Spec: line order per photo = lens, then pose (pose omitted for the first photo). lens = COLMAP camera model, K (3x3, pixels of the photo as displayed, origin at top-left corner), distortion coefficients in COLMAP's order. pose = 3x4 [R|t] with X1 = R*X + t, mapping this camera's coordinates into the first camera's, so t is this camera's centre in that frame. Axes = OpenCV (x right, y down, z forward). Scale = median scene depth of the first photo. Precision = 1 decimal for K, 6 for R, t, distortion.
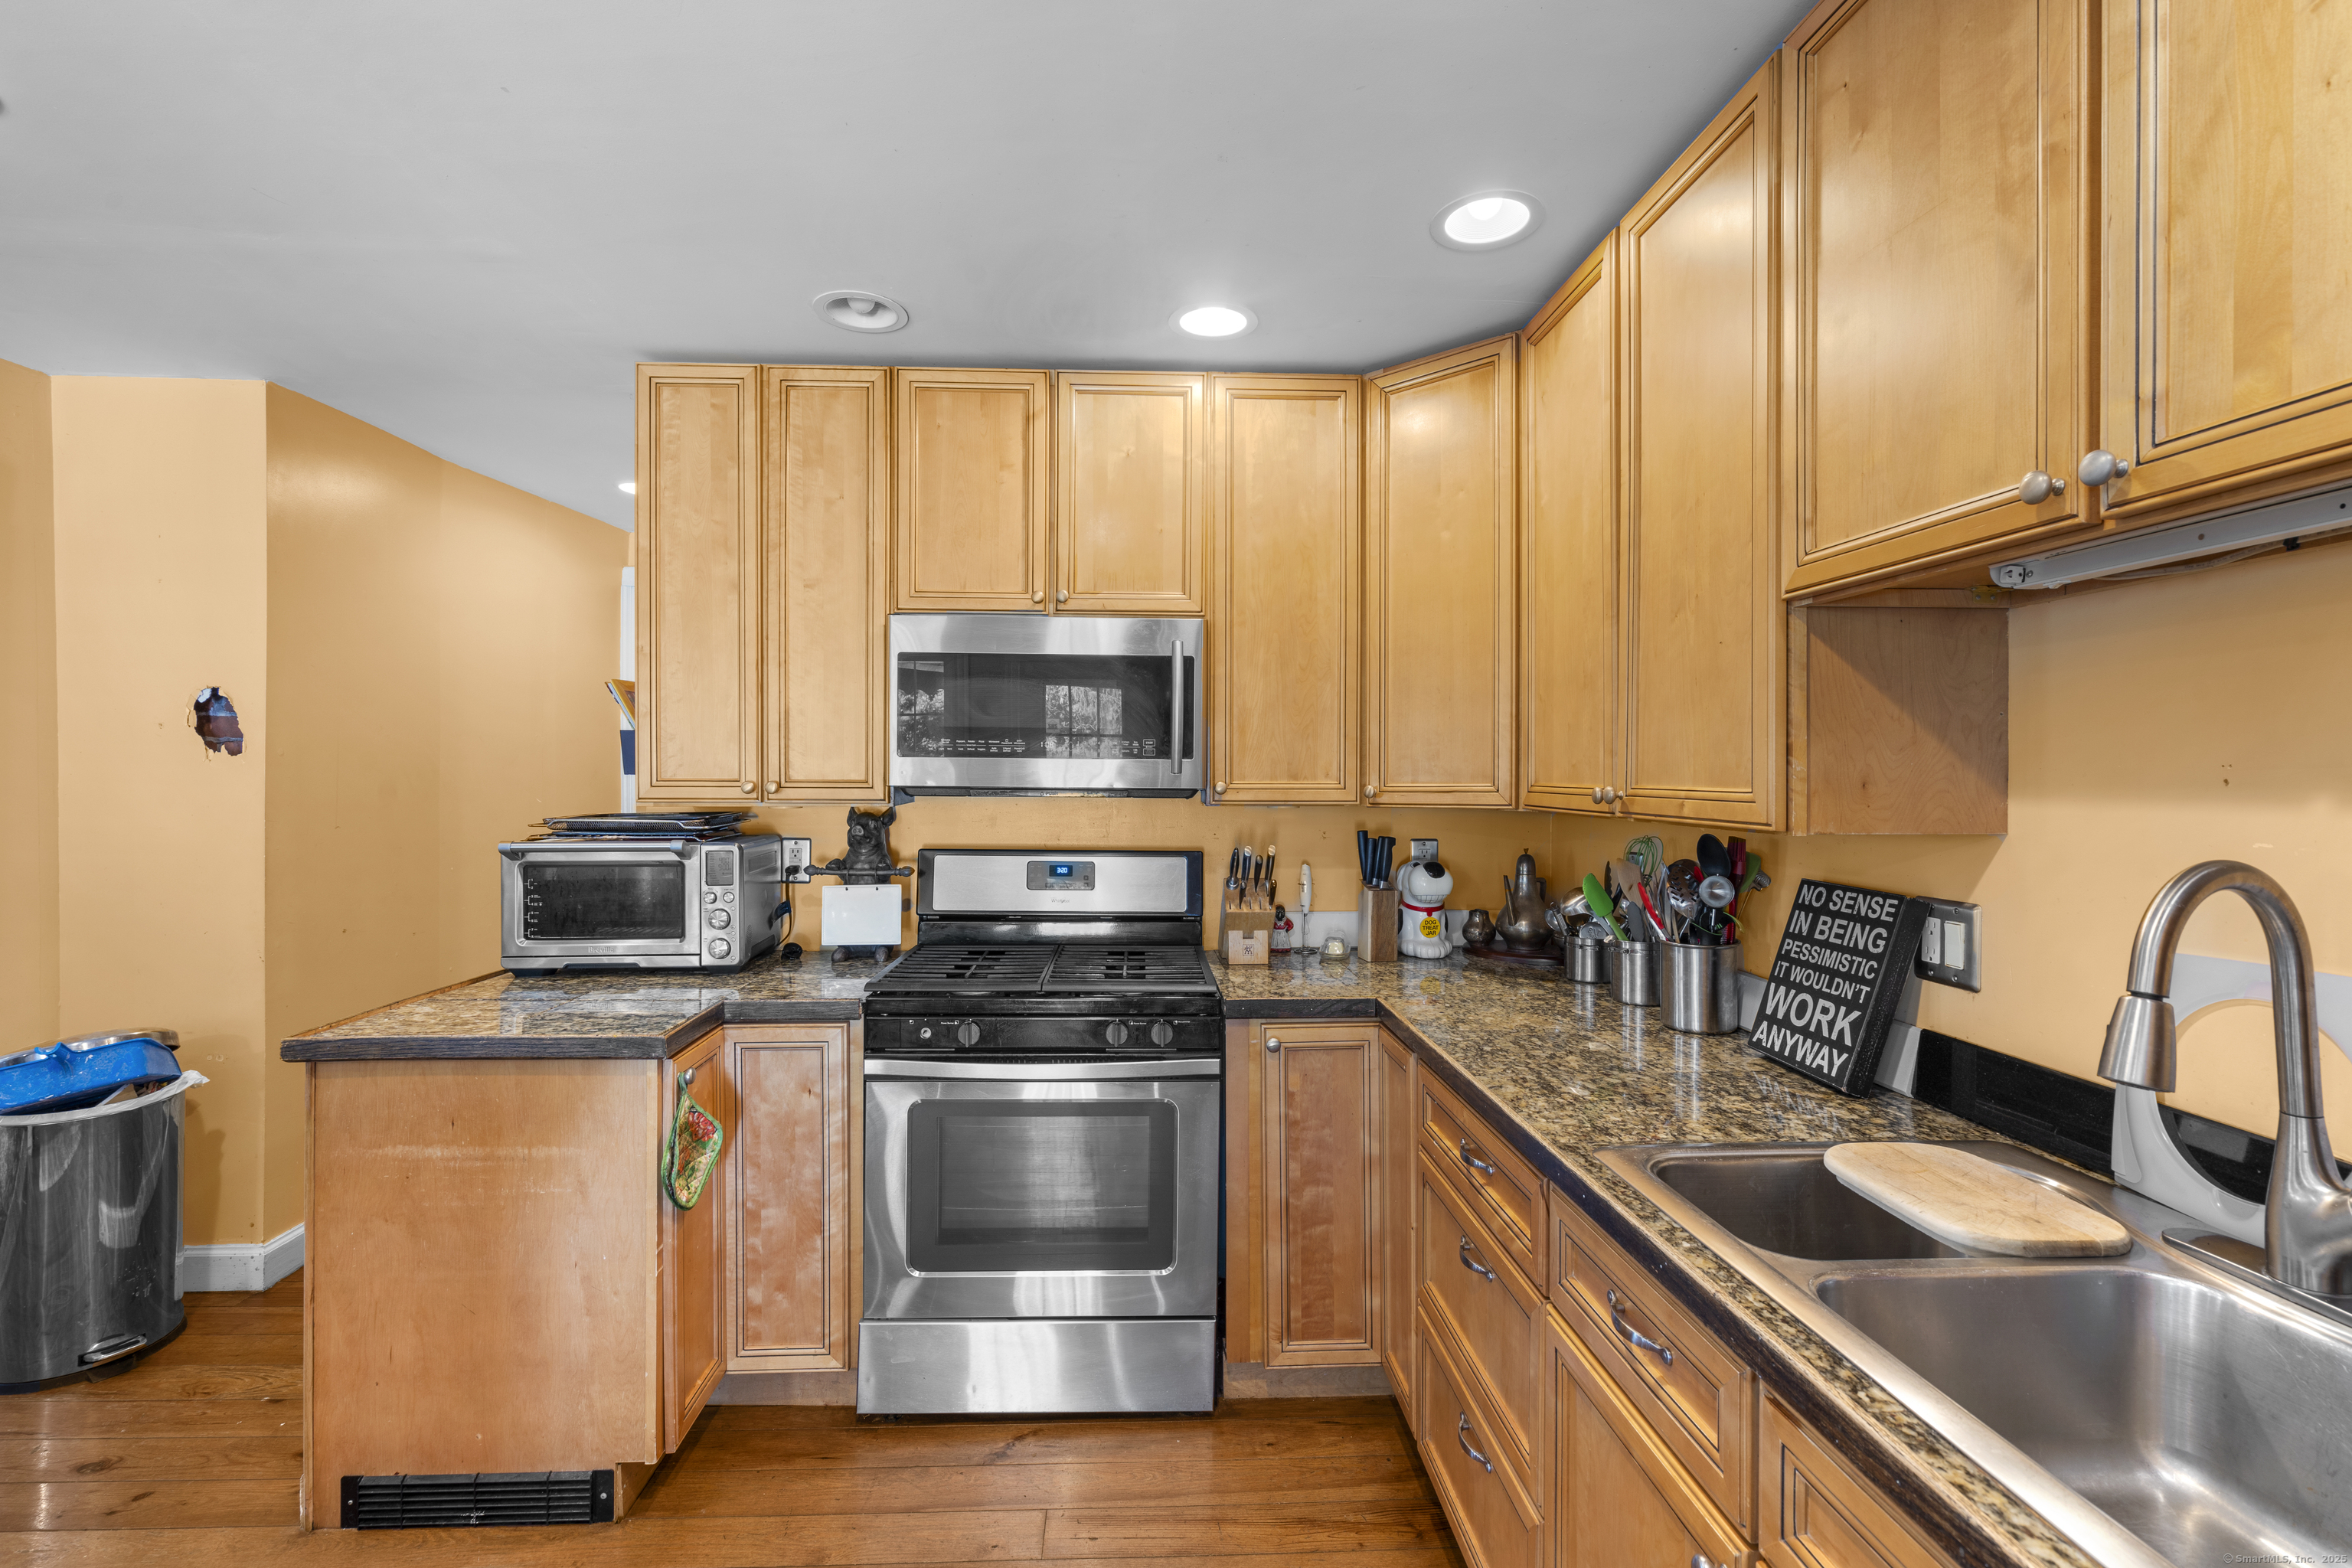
lens RADIAL K [[1074.5, 0, 1173.4], [0, 1074.5, 782.5], [0, 0, 1]] dist [-0.005605, 0.002787]
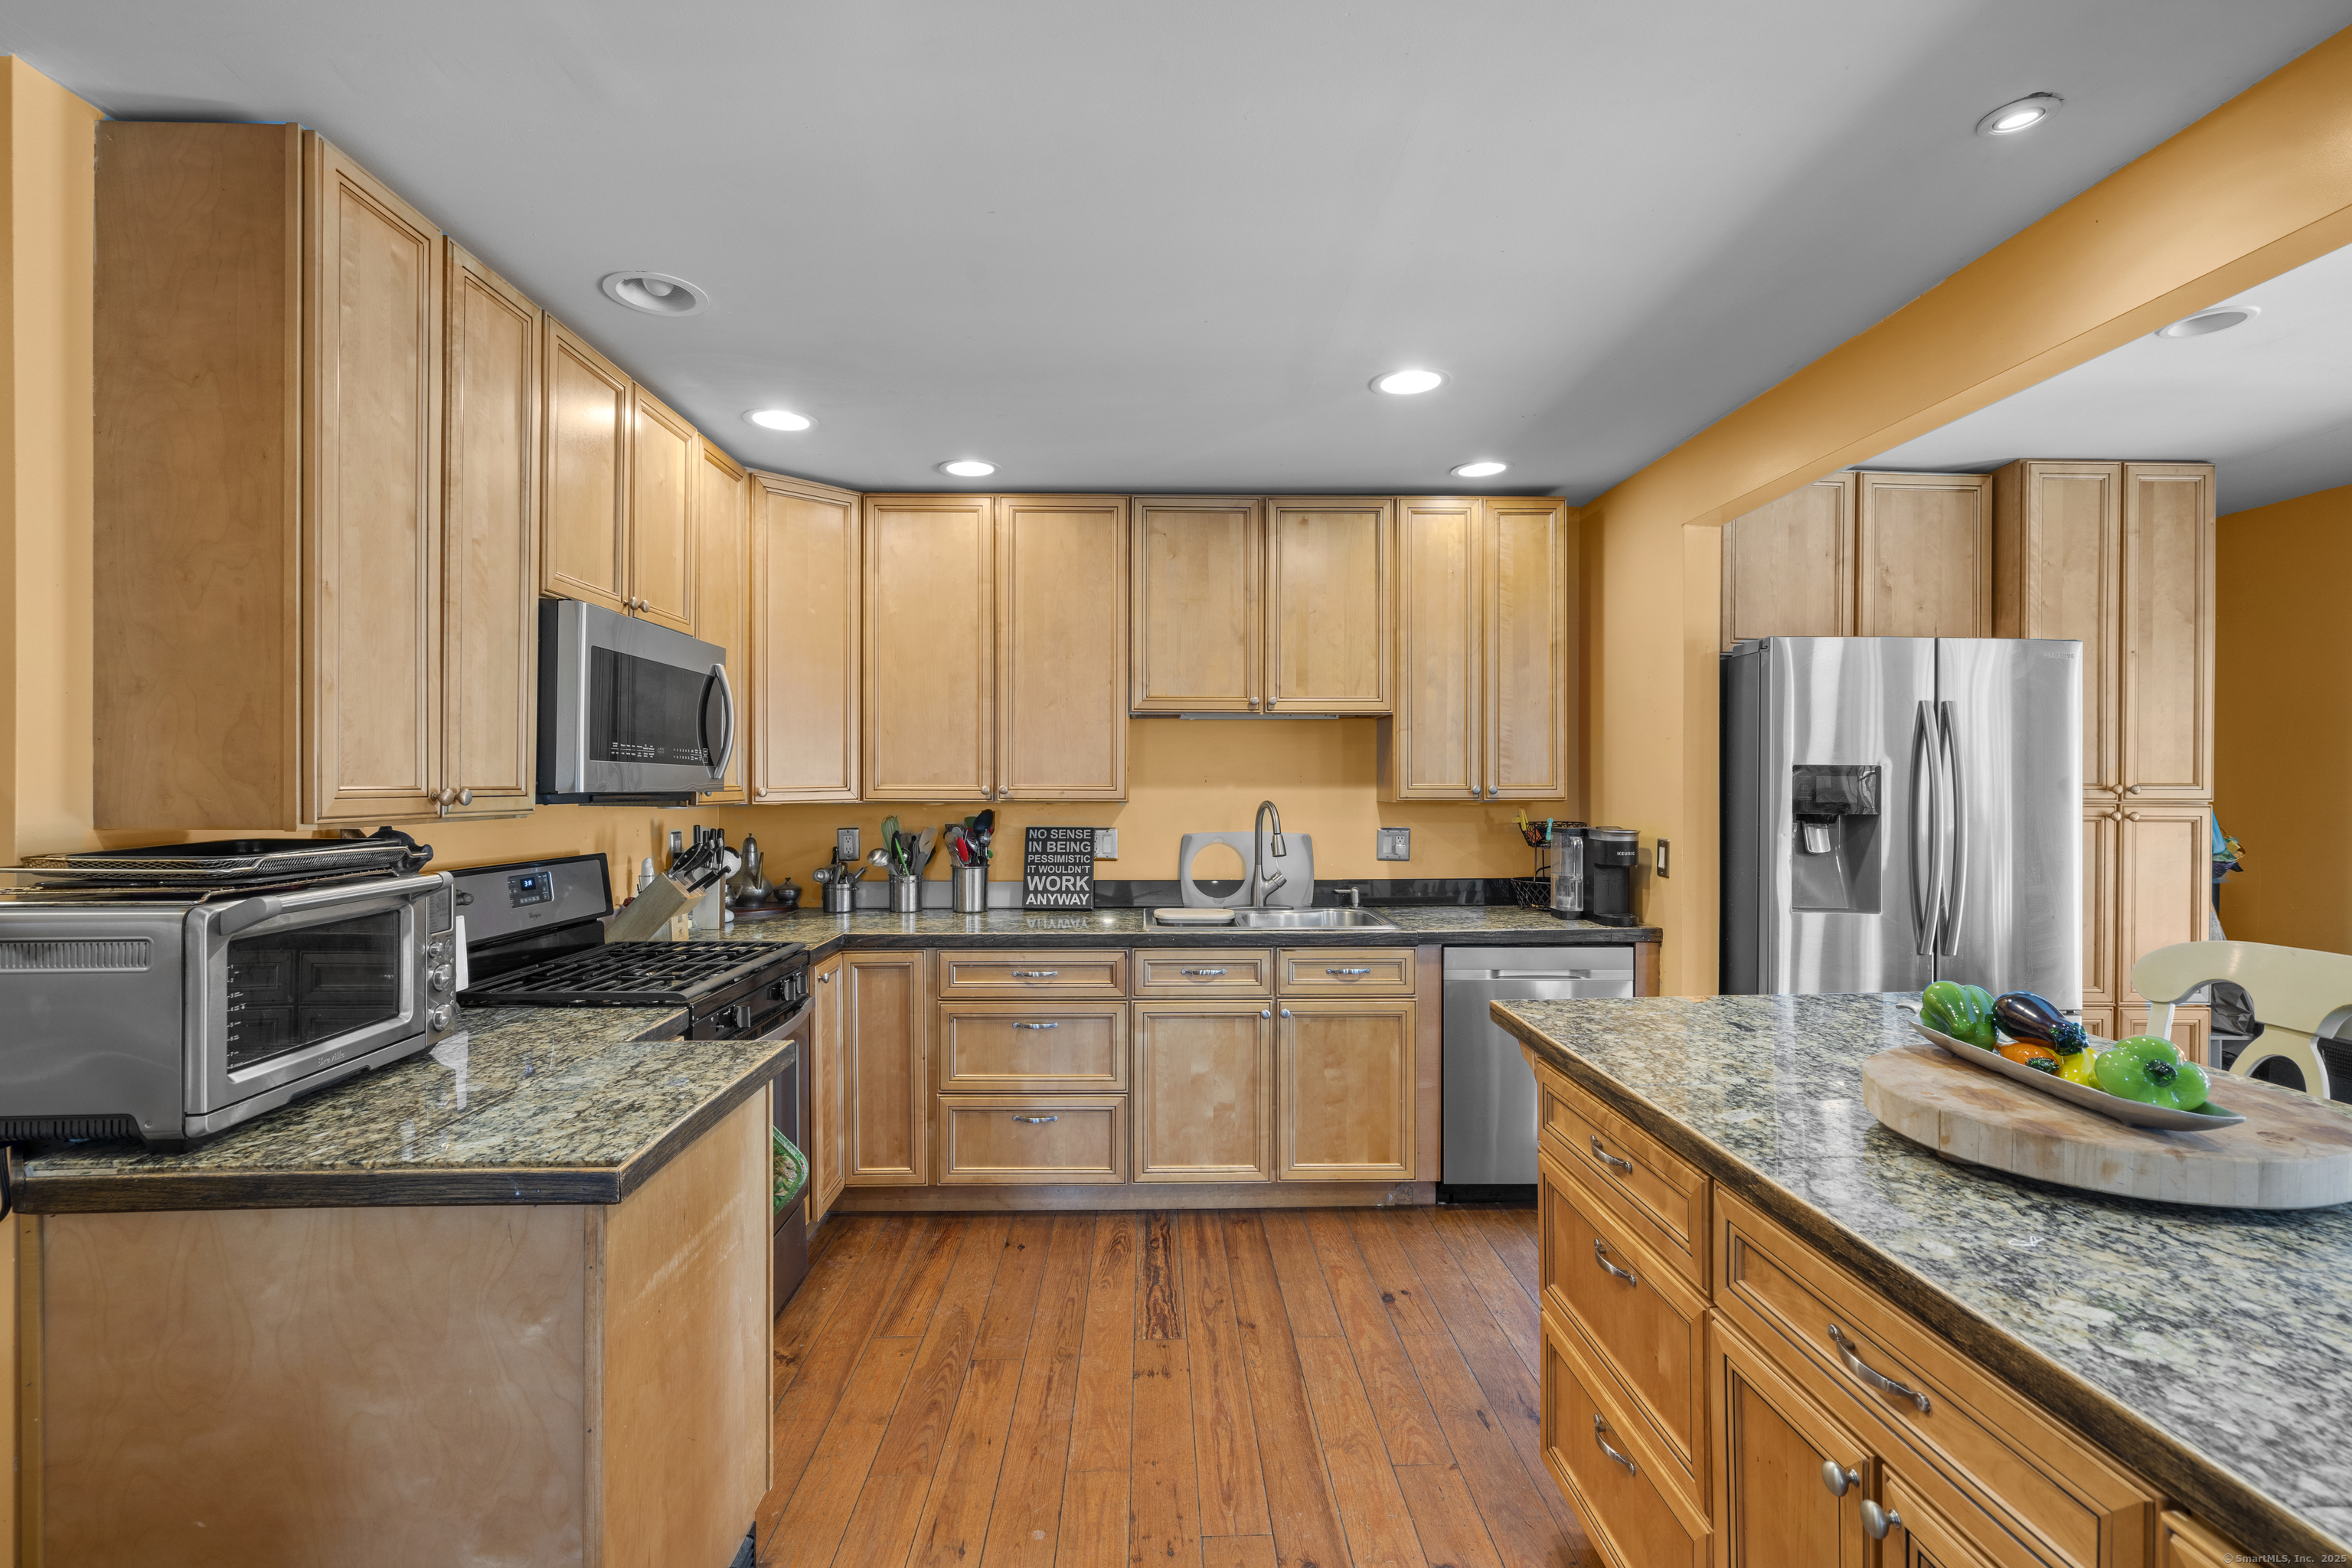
lens RADIAL K [[1074.5, 0, 1176.7], [0, 1074.5, 785.1], [0, 0, 1]] dist [-0.005605, 0.002787]
pose [[0.016038, -0.006057, 0.999853, -1.399962], [0.004441, 0.999972, 0.005987, -0.005900], [-0.999862, 0.004344, 0.016064, 0.587680]]
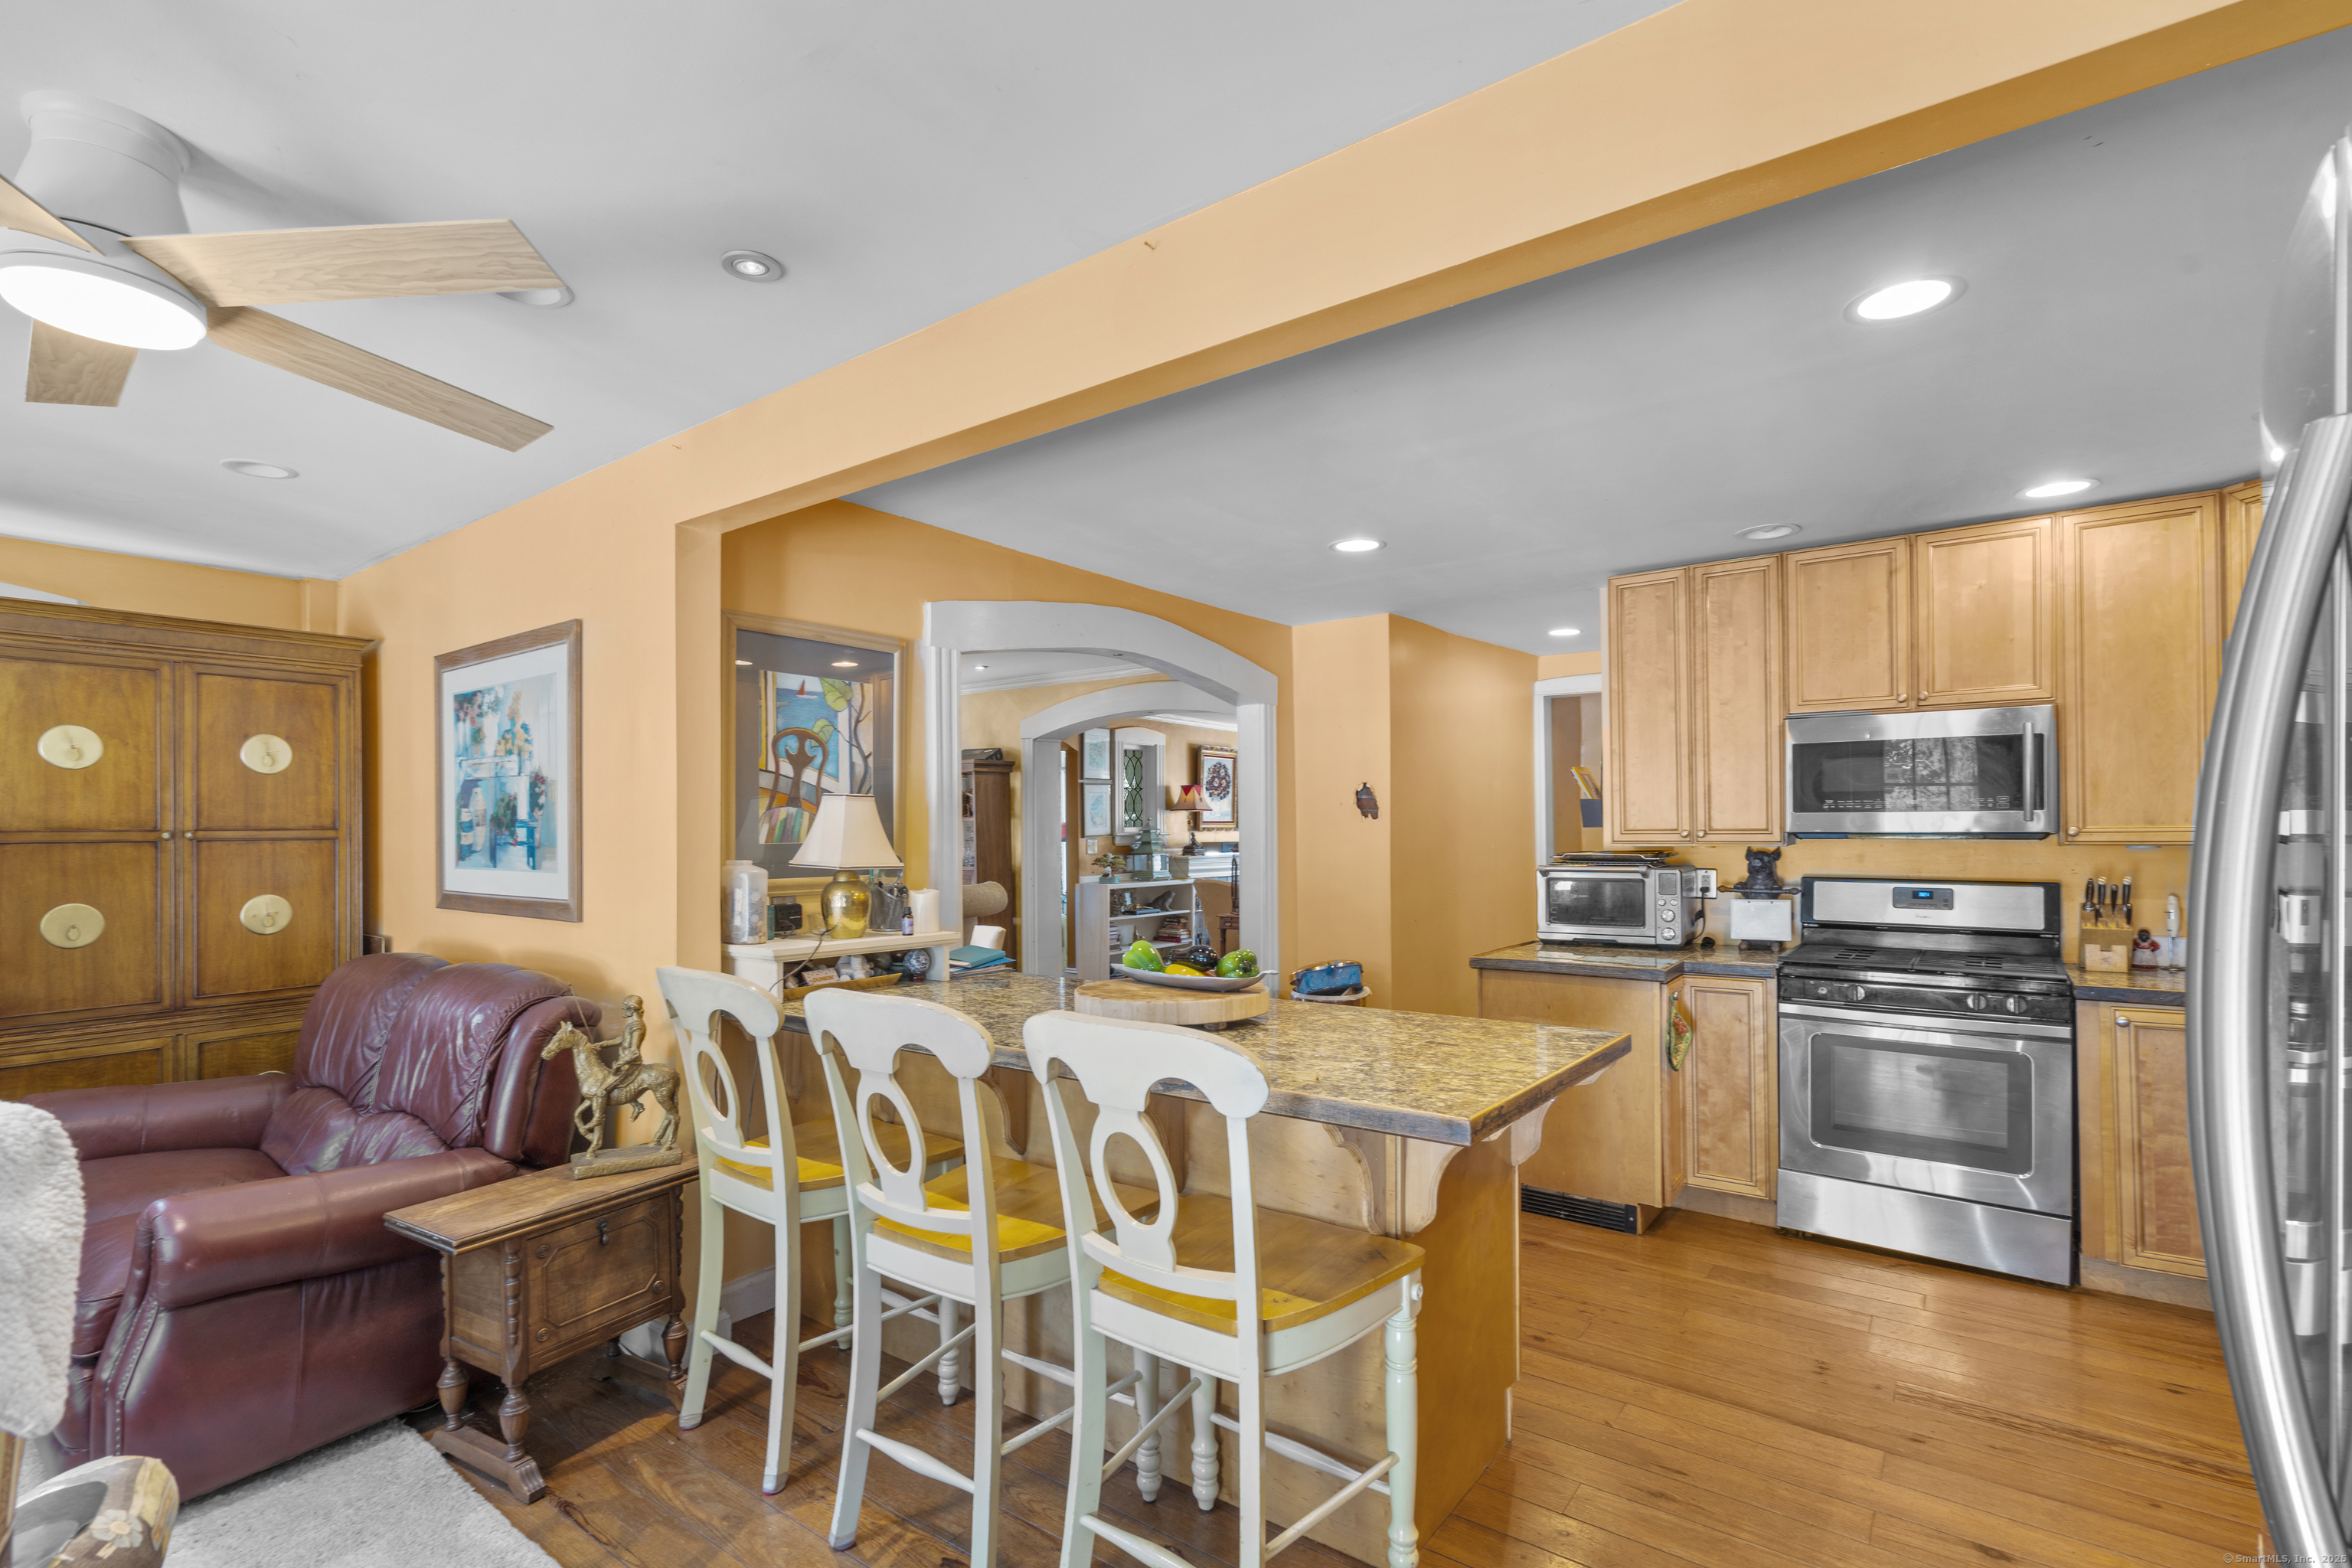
lens RADIAL K [[1074.5, 0, 1163.9], [0, 1074.5, 825.5], [0, 0, 1]] dist [-0.005605, 0.002787]
pose [[0.767413, -0.013075, -0.641020, 0.031311], [0.006332, 0.999898, -0.012815, 0.007588], [0.641122, 0.005775, 0.767417, -0.715227]]
